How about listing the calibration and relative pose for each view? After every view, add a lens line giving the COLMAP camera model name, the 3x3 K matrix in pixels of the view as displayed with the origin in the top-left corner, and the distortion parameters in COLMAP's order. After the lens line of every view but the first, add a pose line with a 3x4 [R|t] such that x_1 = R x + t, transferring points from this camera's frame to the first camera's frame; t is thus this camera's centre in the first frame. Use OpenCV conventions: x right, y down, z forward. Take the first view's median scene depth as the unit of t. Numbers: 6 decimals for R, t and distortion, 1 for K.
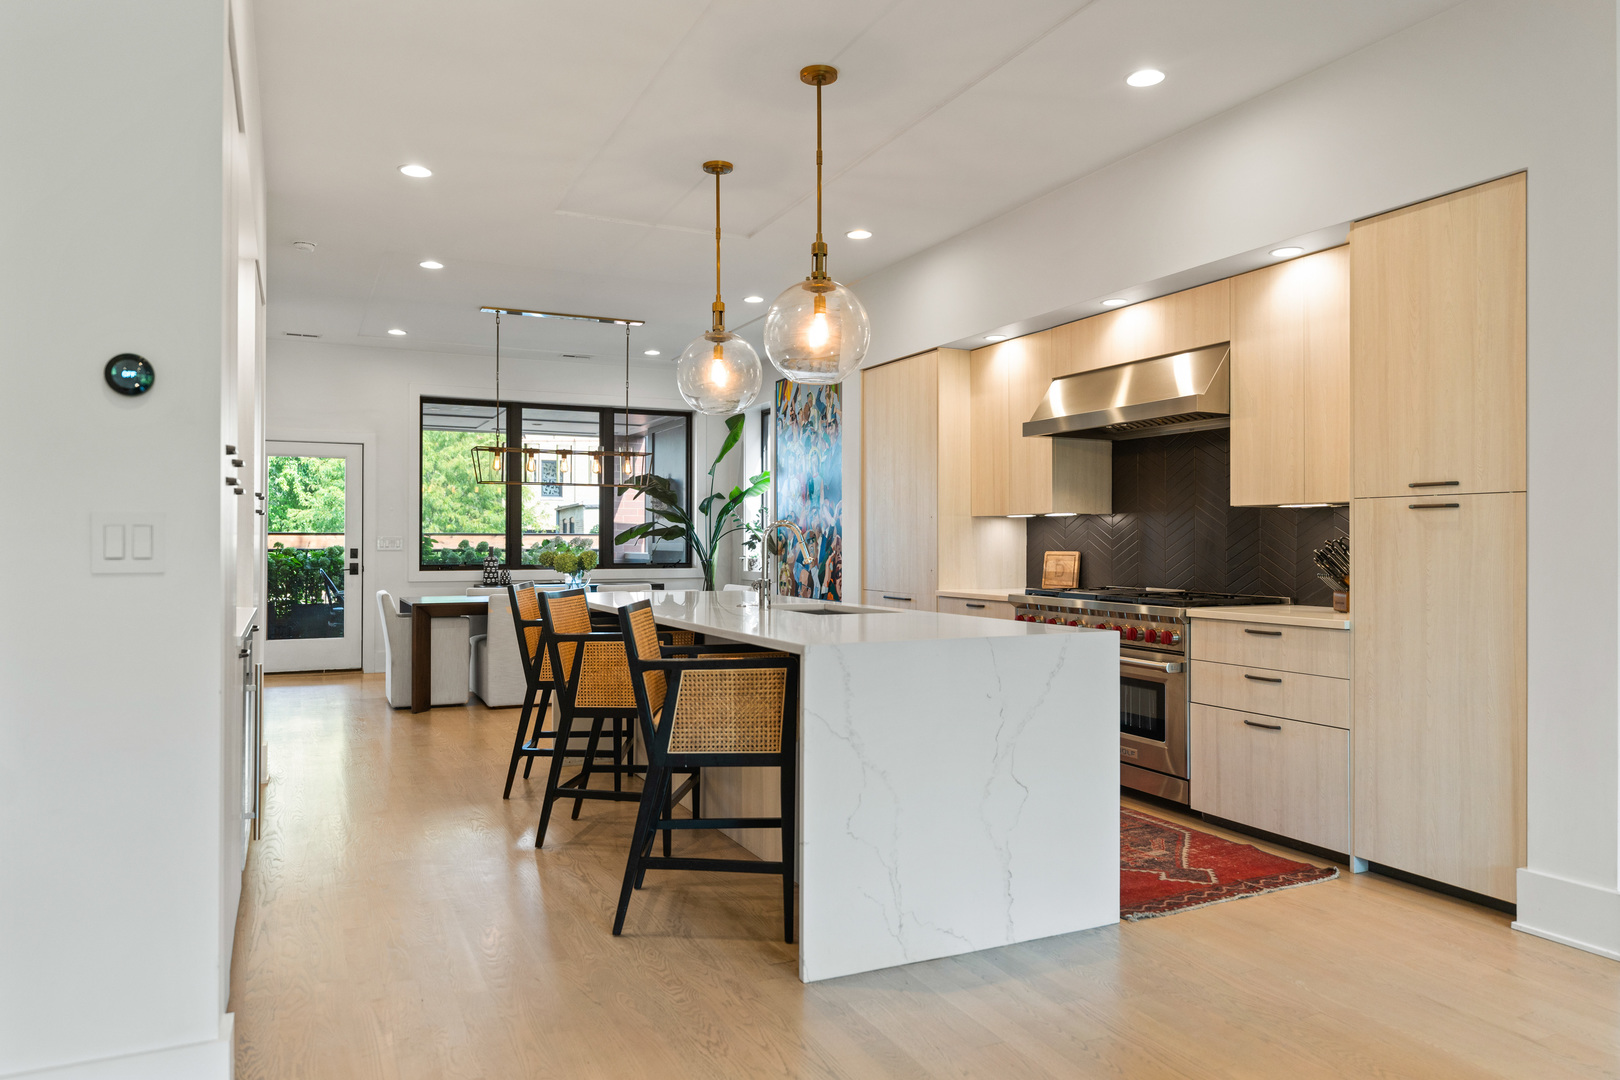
lens RADIAL K [[1074.1, 0, 804.0], [0, 1074.1, 541.3], [0, 0, 1]] dist [0.003983, 0.002125]
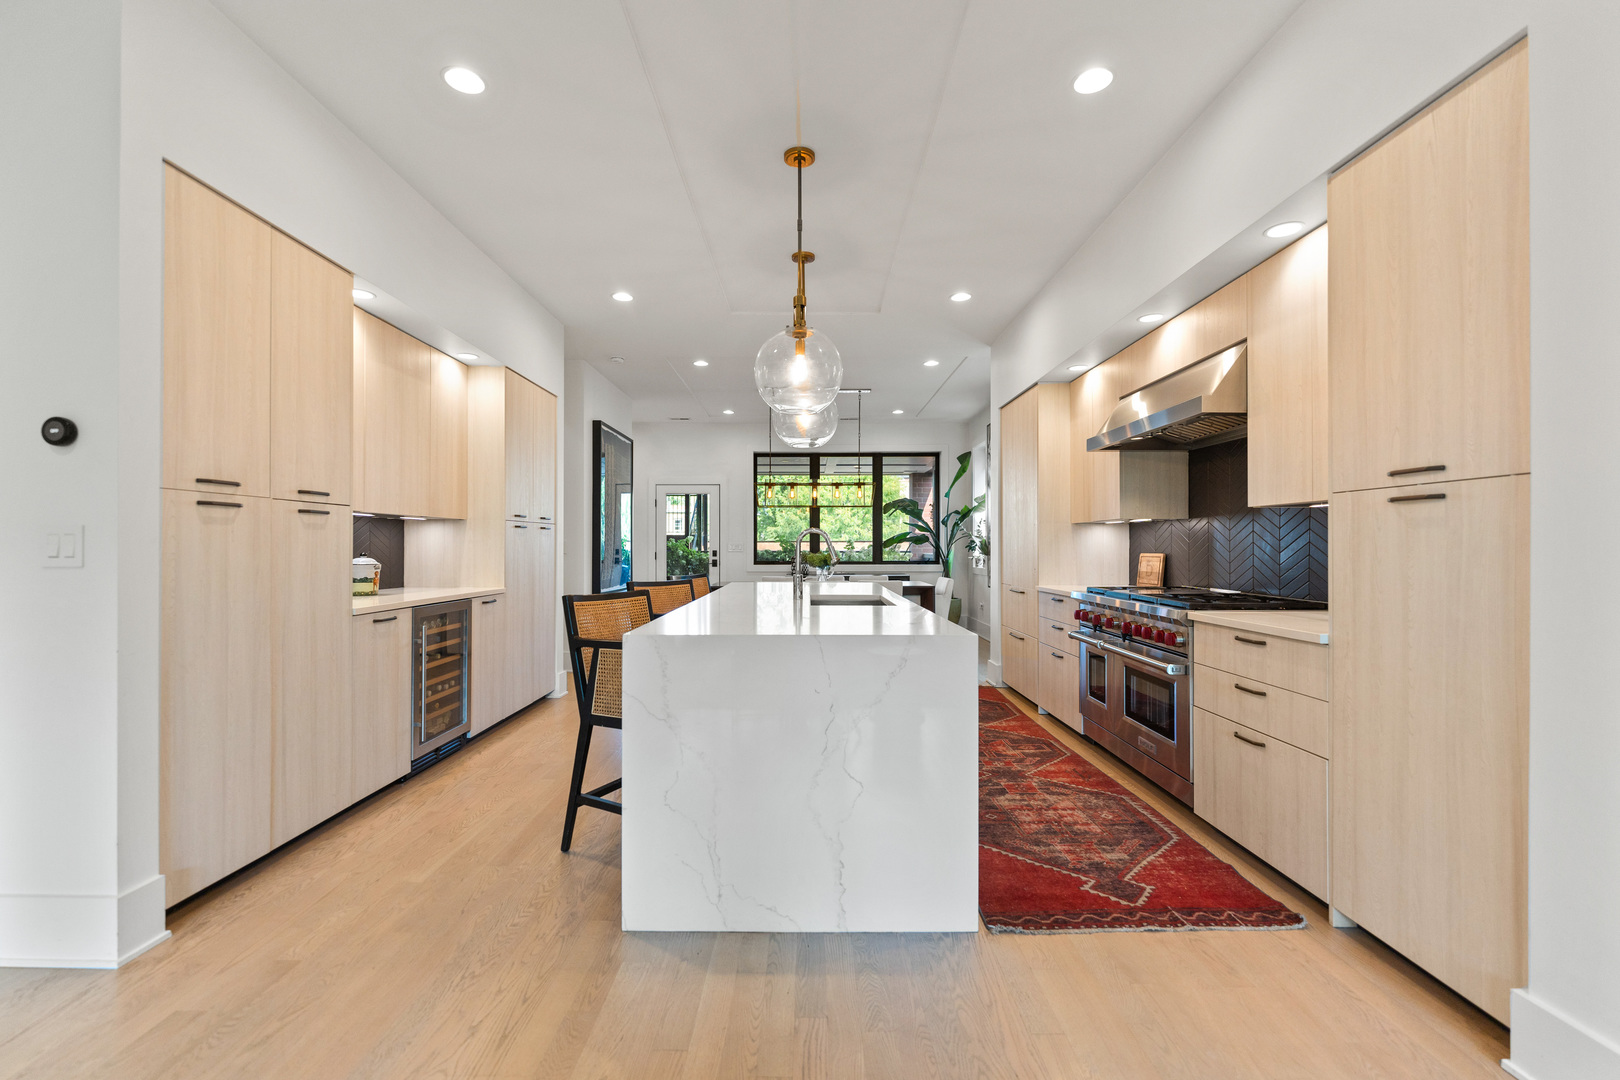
lens RADIAL K [[695.5, 0, 808.6], [0, 695.5, 547.2], [0, 0, 1]] dist [0.002636, -0.000433]
pose [[0.901839, -0.001479, -0.432069, 0.340808], [0.002238, 0.999997, 0.001246, 0.001814], [0.432066, -0.002091, 0.901840, 0.286212]]
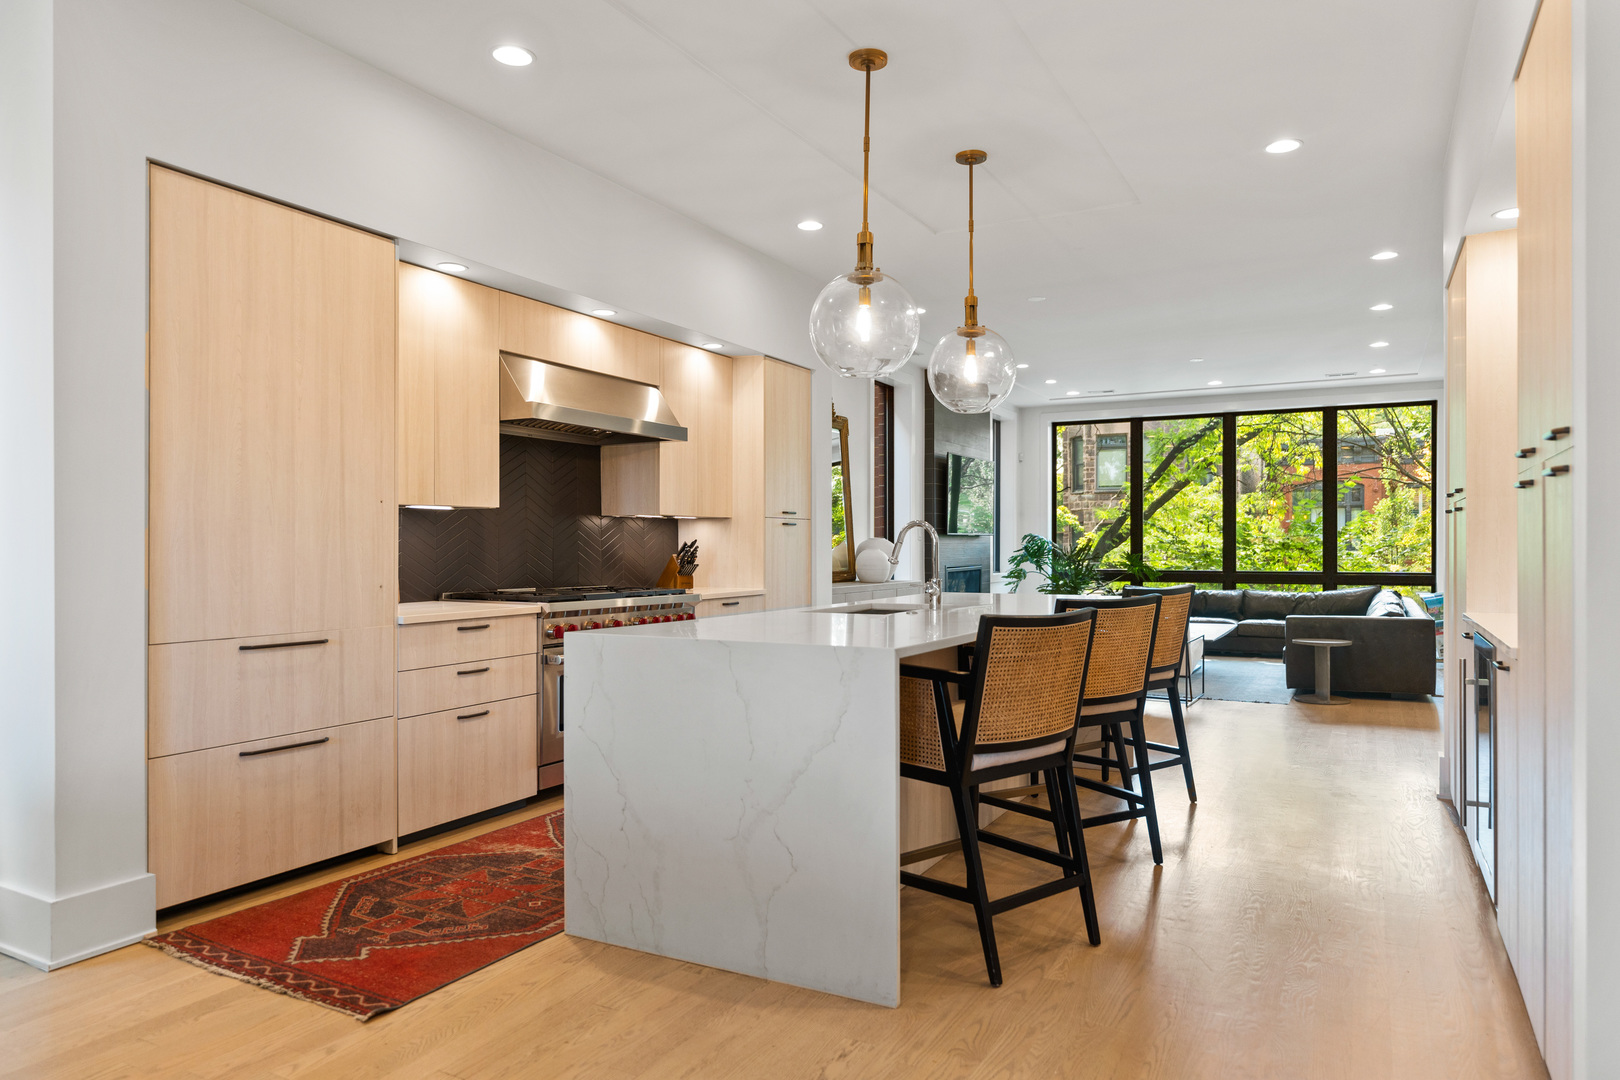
lens RADIAL K [[1029.2, 0, 808.0], [0, 1029.2, 546.5], [0, 0, 1]] dist [0.005990, 0.001347]
pose [[-0.591881, -0.001633, 0.806024, -0.772782], [-0.000923, 0.999999, 0.001348, 0.003867], [-0.806025, 0.000054, -0.591881, 1.748134]]
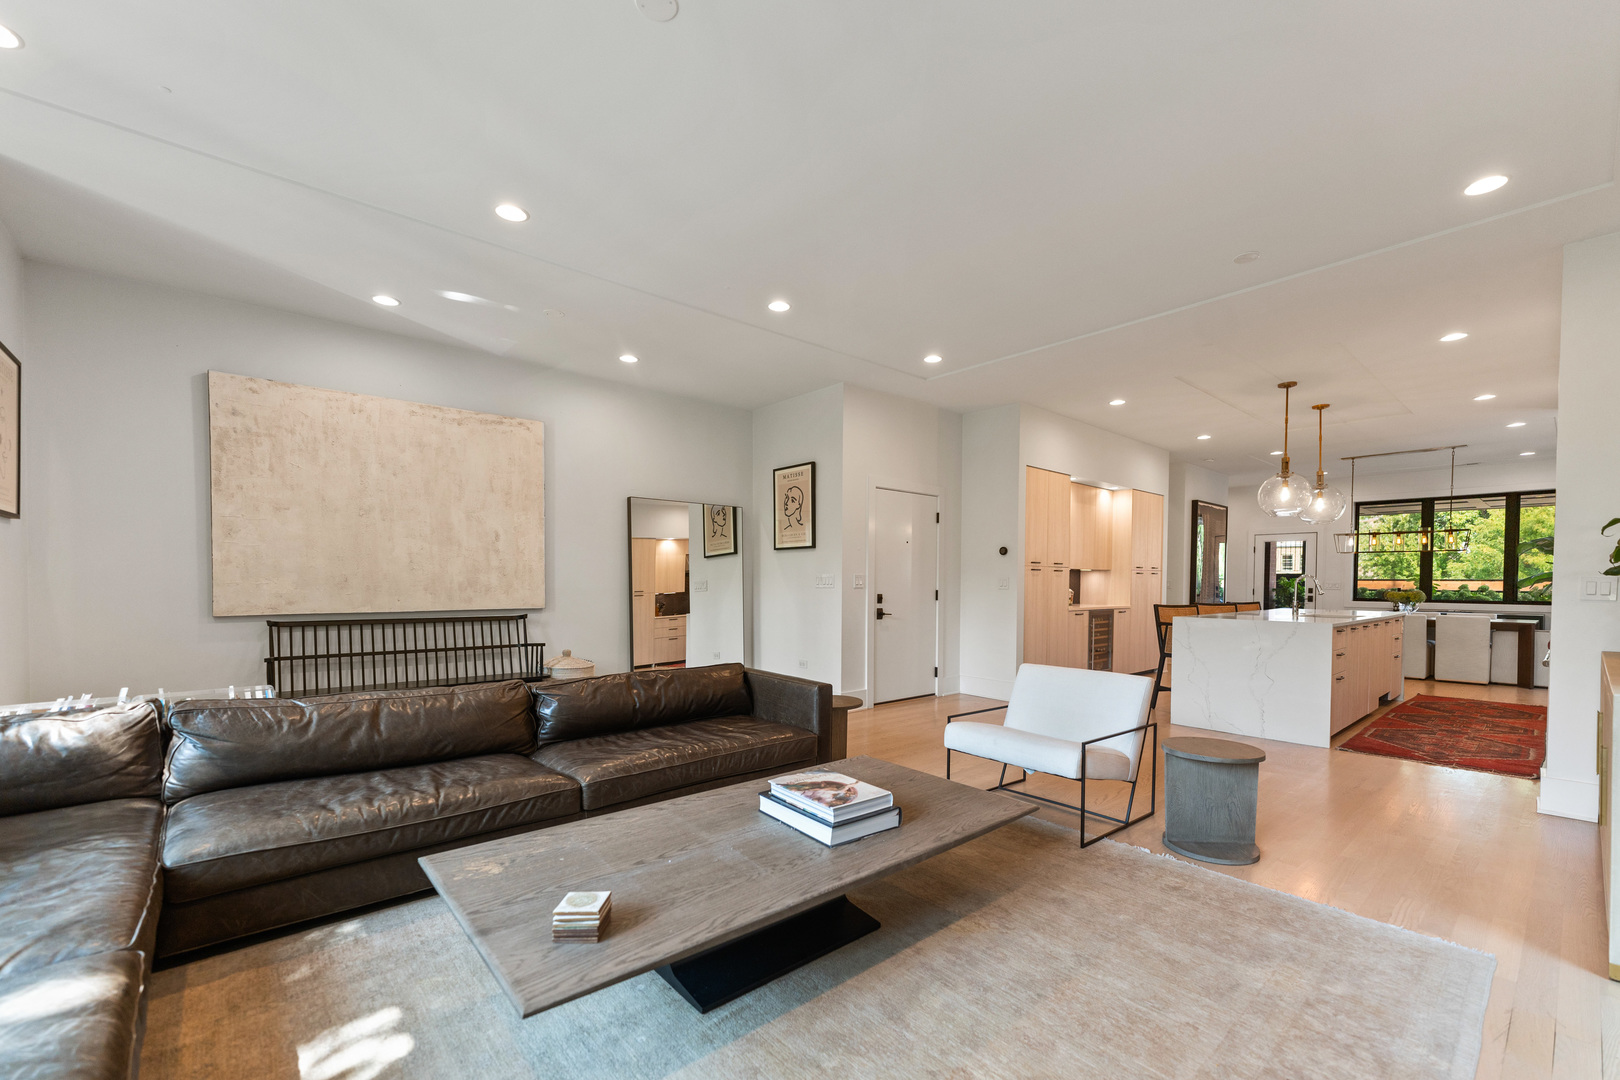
lens RADIAL K [[671.0, 0, 807.0], [0, 671.0, 597.2], [0, 0, 1]] dist [-0.002420, -0.000360]
pose [[0.256489, 0.022409, -0.966287, 1.105906], [-0.004333, 0.999748, 0.022035, 0.000872], [0.966538, -0.001465, 0.256521, -0.365163]]
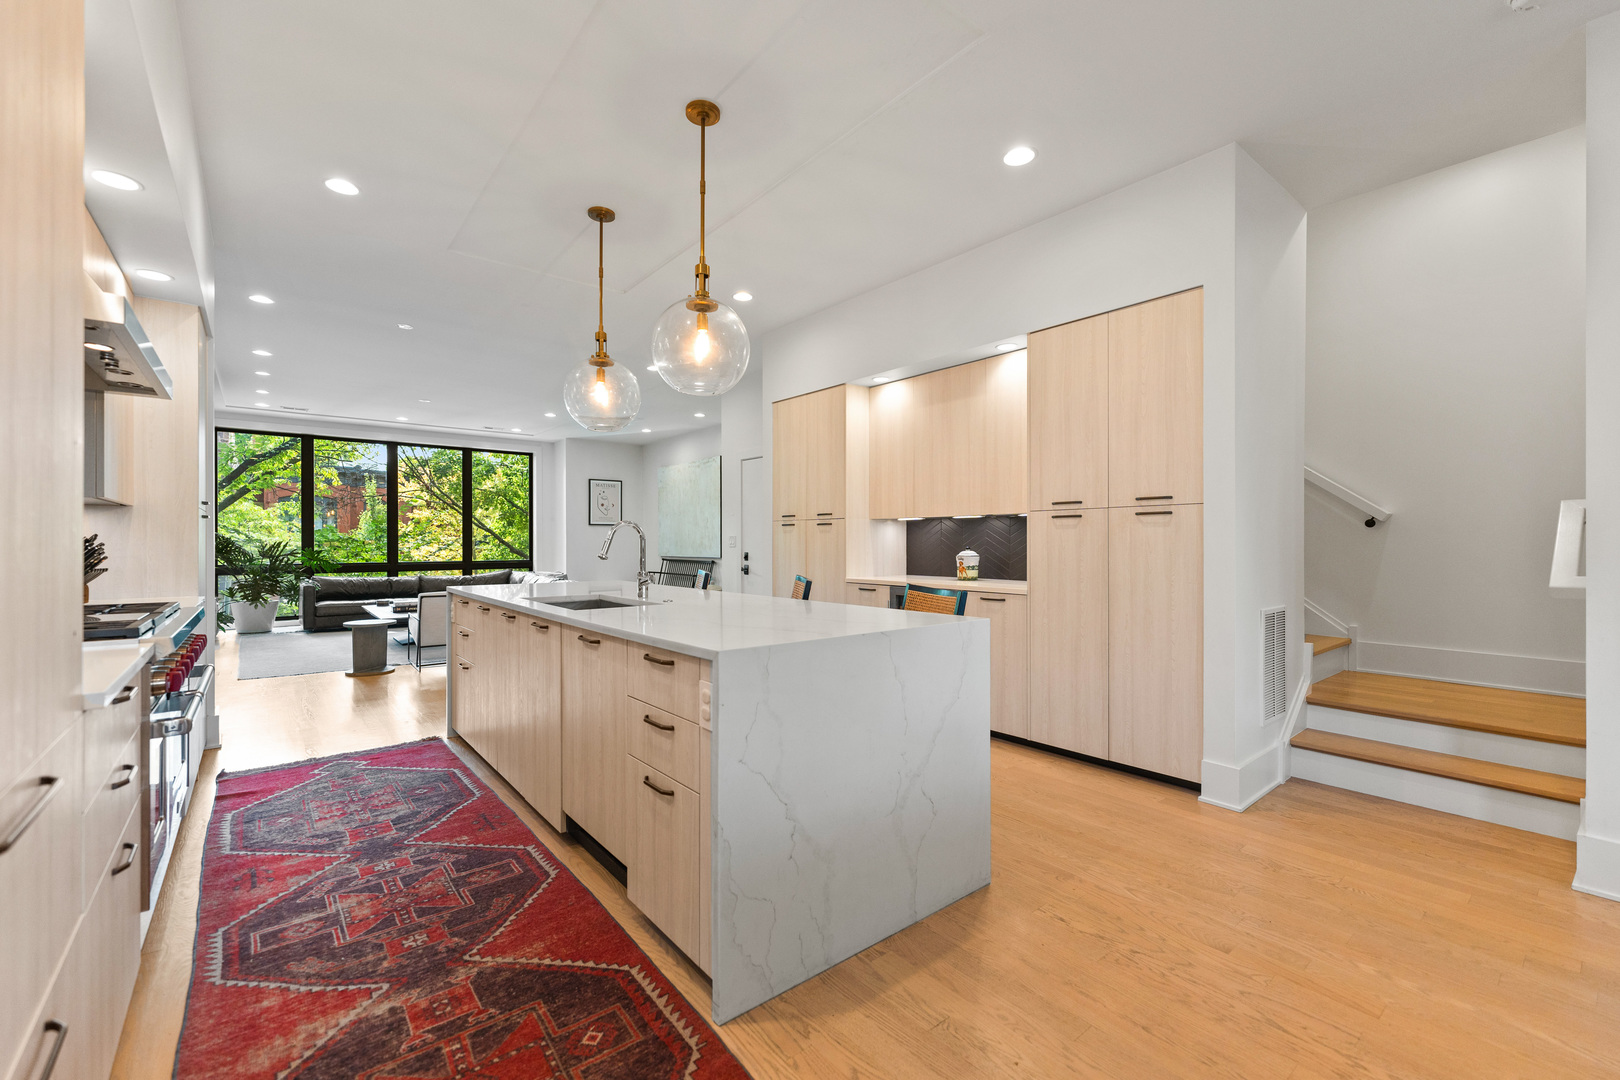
lens RADIAL K [[671.0, 0, 809.1], [0, 671.0, 539.6], [0, 0, 1]] dist [-0.002420, -0.000360]
pose [[-0.972486, -0.003900, -0.232930, -0.043417], [-0.002191, 0.999969, -0.007596, 0.005928], [0.232953, -0.006877, -0.972464, 1.838947]]
